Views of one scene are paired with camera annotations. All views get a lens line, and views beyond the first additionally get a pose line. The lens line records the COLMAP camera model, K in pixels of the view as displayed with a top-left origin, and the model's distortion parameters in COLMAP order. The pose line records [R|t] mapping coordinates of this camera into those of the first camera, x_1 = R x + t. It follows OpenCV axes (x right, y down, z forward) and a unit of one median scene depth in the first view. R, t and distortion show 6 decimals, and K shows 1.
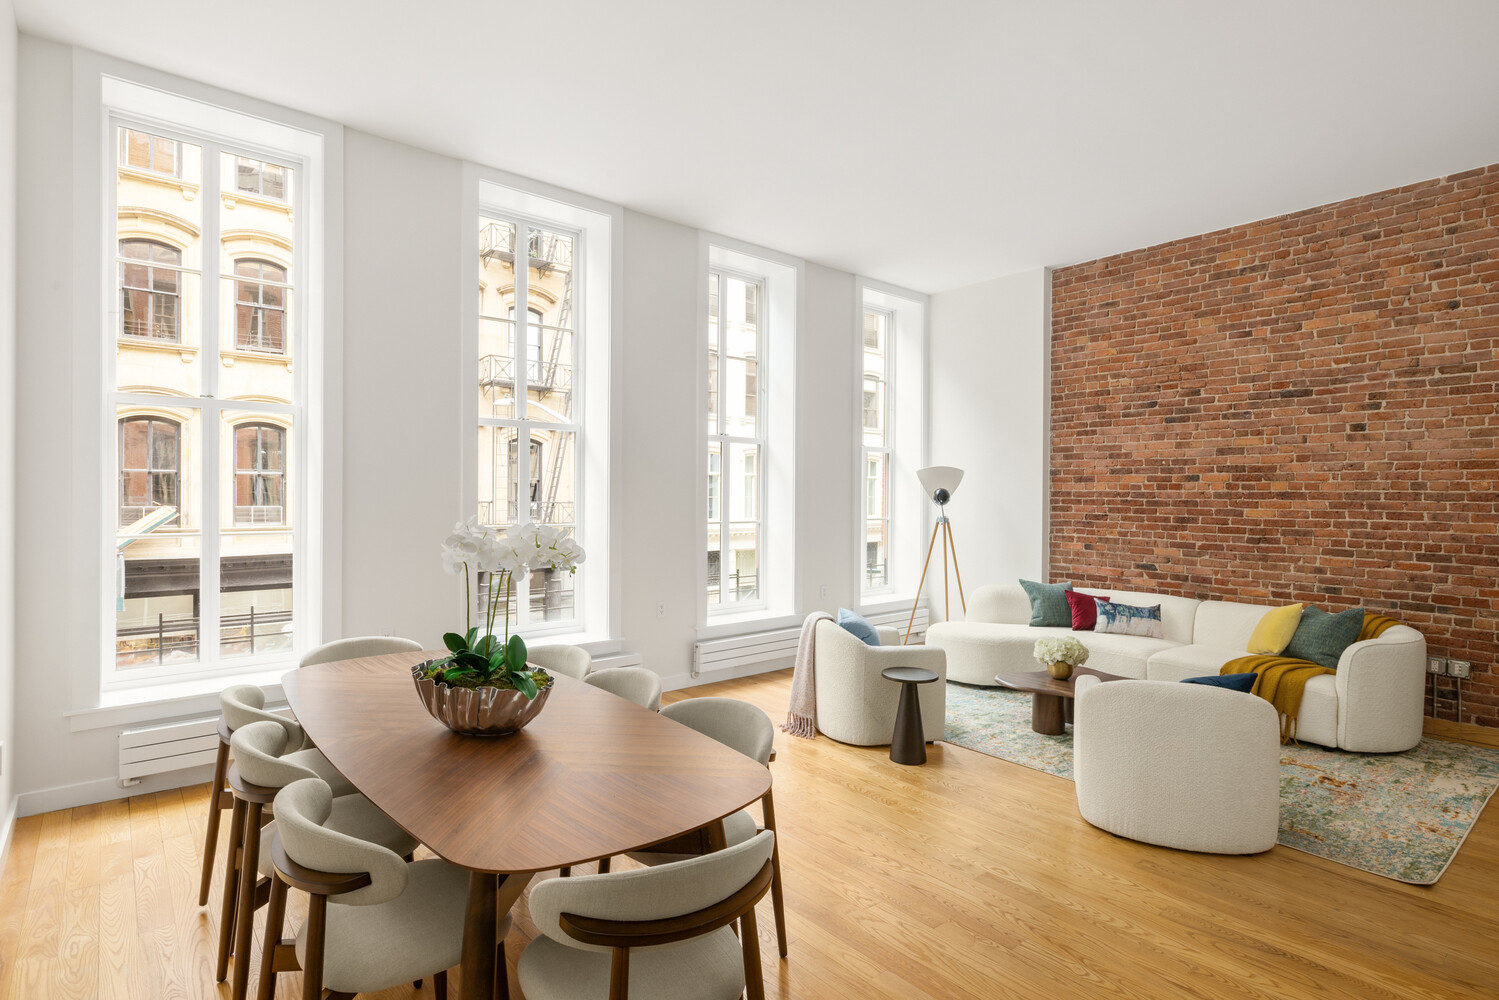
lens RADIAL K [[751.9, 0, 749.5], [0, 751.9, 500.0], [0, 0, 1]] dist [-0.000887, 0.000854]
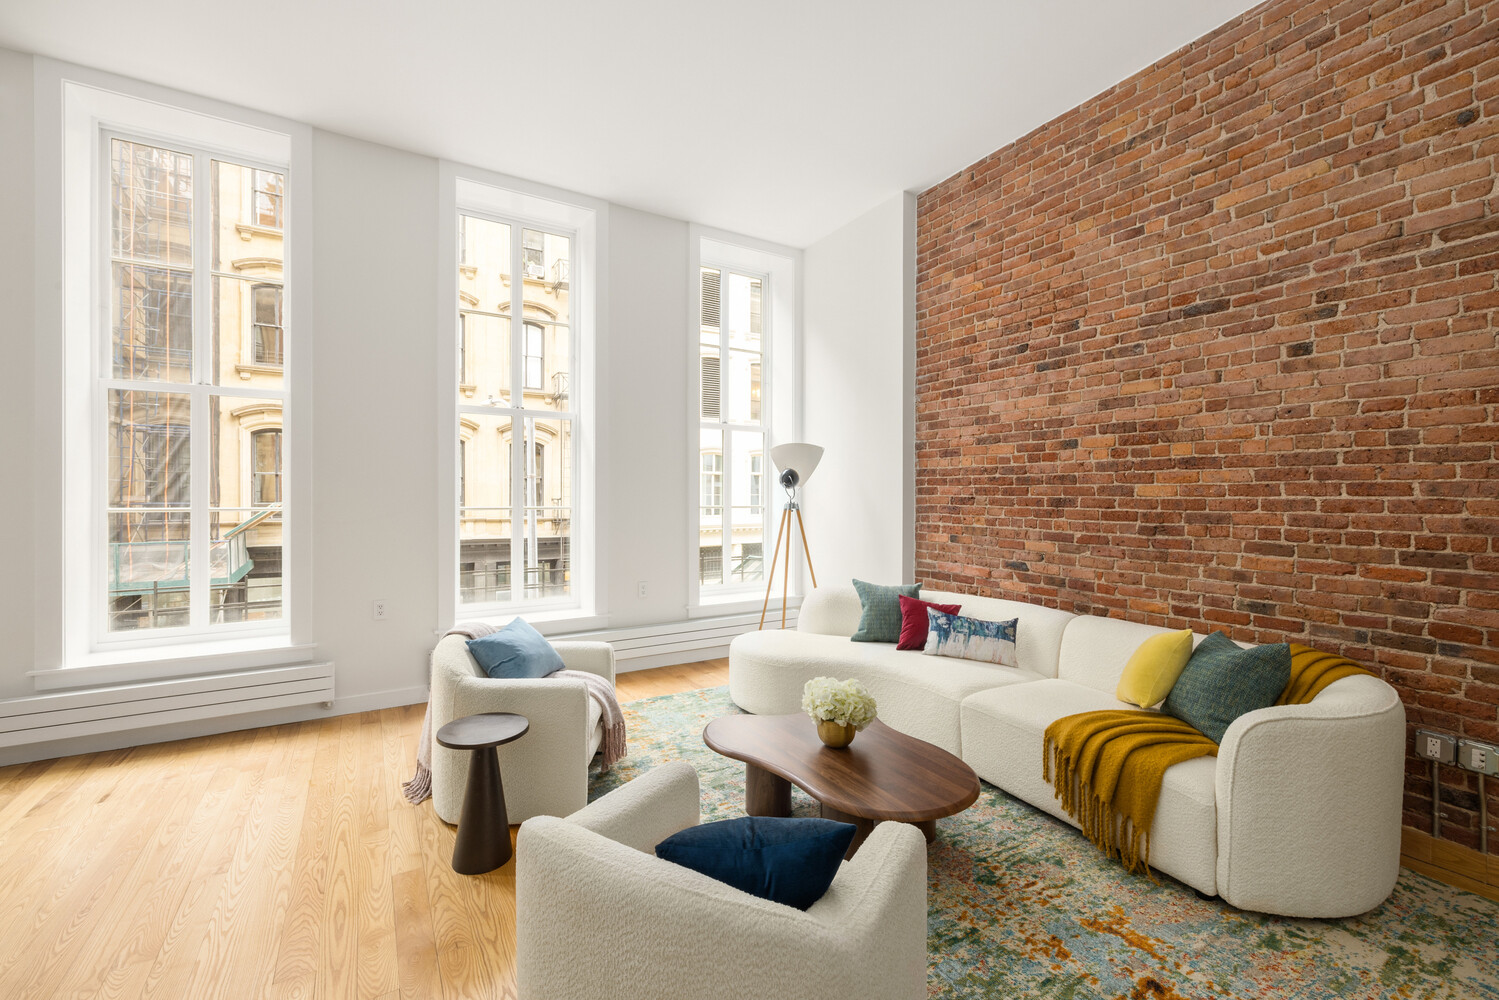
lens RADIAL K [[623.7, 0, 749.7], [0, 623.7, 498.5], [0, 0, 1]] dist [0.000862, -0.000134]
pose [[0.987440, -0.003794, -0.157950, 0.414873], [0.003252, 0.999988, -0.003687, 0.026433], [0.157962, 0.003127, 0.987440, 0.391946]]
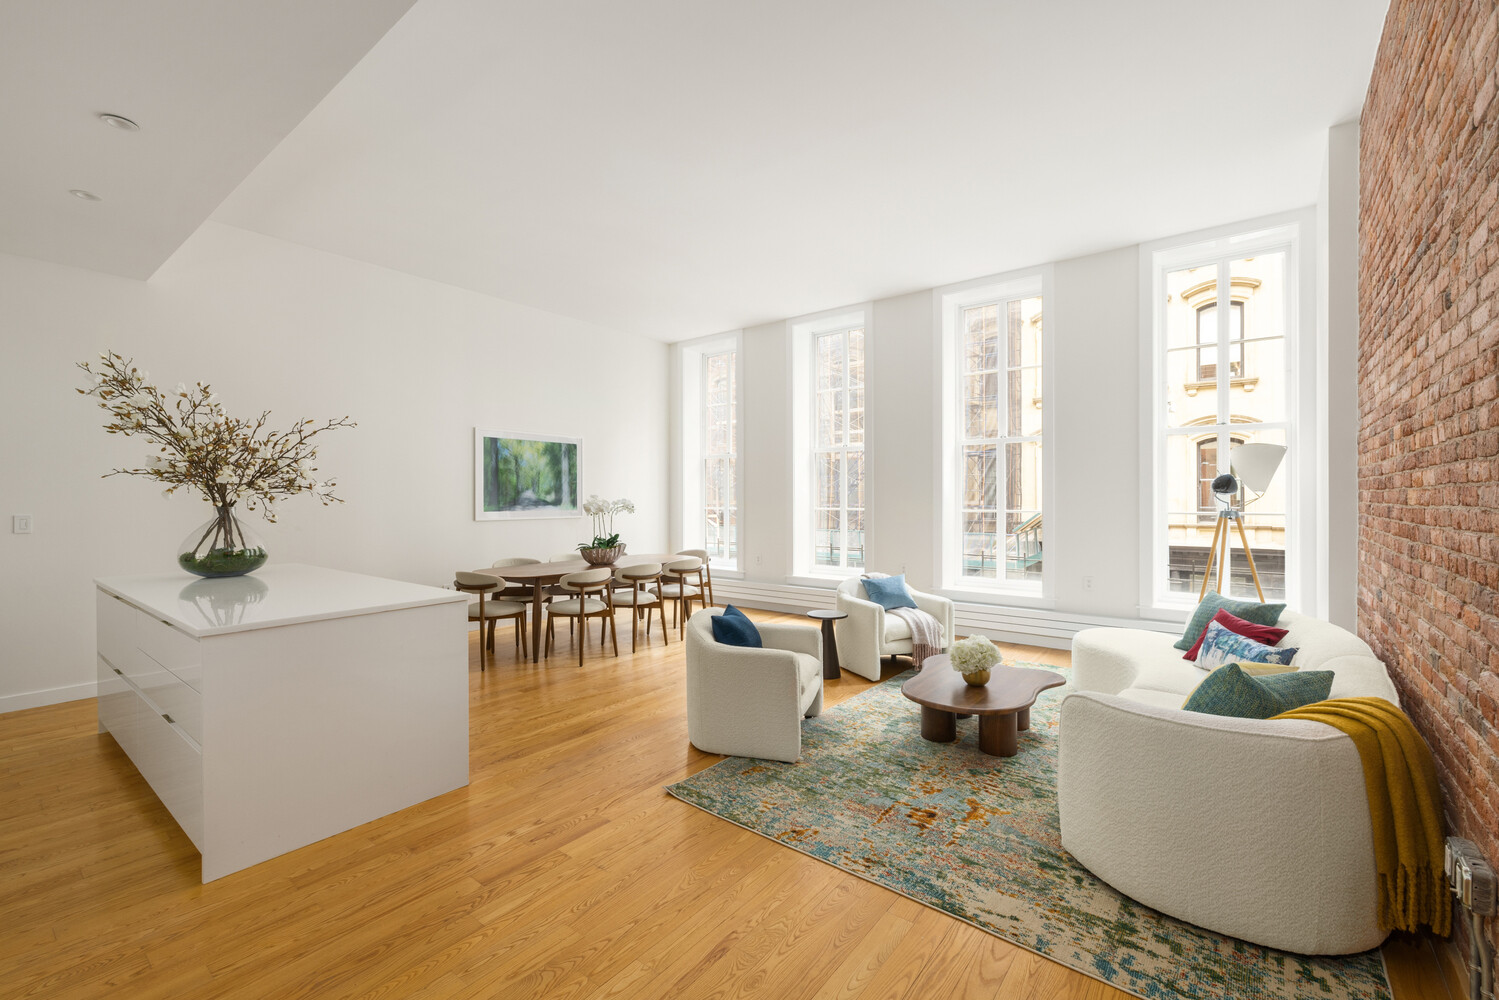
lens RADIAL K [[639.2, 0, 749.5], [0, 639.2, 500.0], [0, 0, 1]] dist [-0.001528, -0.000202]
pose [[0.197281, -0.006562, -0.980325, 1.039964], [-0.004234, 0.999963, -0.007545, 0.025942], [0.980338, 0.005639, 0.197246, 0.492943]]
